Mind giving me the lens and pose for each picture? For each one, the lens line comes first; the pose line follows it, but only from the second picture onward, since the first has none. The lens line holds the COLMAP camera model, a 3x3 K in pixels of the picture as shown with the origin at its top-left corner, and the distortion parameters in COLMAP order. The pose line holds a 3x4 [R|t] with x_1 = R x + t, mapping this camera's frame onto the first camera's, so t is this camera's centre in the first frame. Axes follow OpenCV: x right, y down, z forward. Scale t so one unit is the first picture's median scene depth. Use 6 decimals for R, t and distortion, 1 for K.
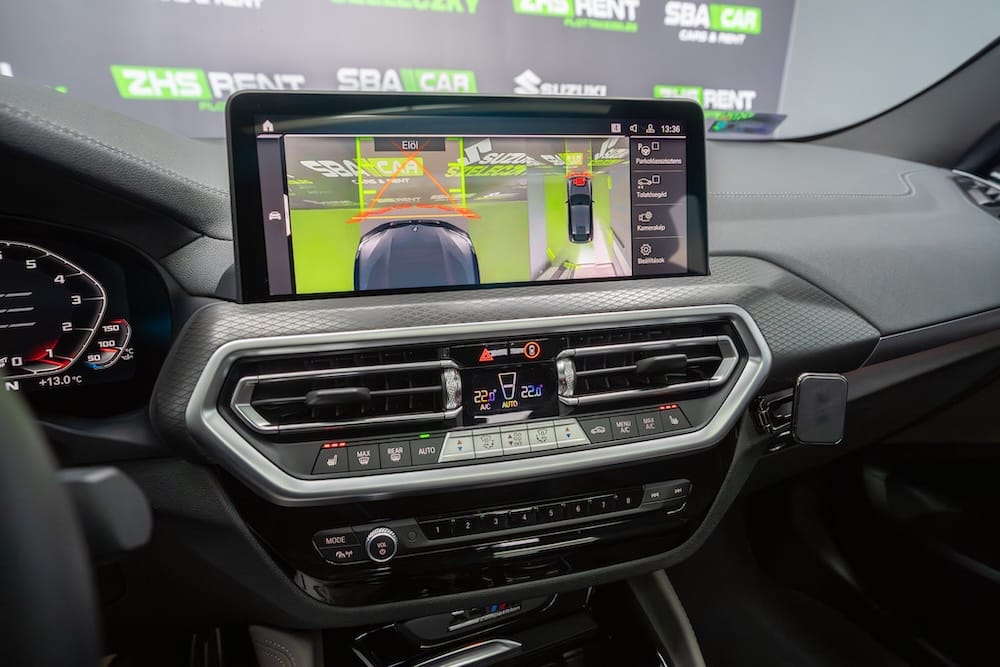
lens RADIAL K [[610.8, 0, 492.1], [0, 610.8, 334.2], [0, 0, 1]] dist [-0.043263, 0.061248]
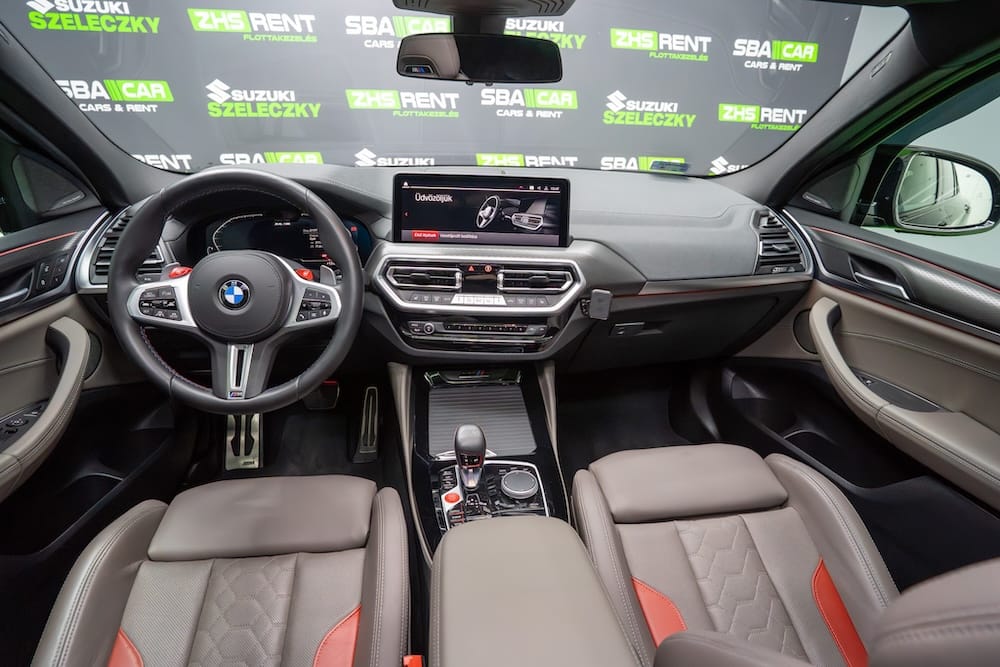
lens RADIAL K [[496.6, 0, 490.8], [0, 496.6, 338.2], [0, 0, 1]] dist [-0.079557, 0.035030]
pose [[0.967583, 0.131275, -0.215754, 0.551938], [-0.105052, 0.986083, 0.128858, 0.042593], [0.229667, -0.102015, 0.967908, -1.110862]]
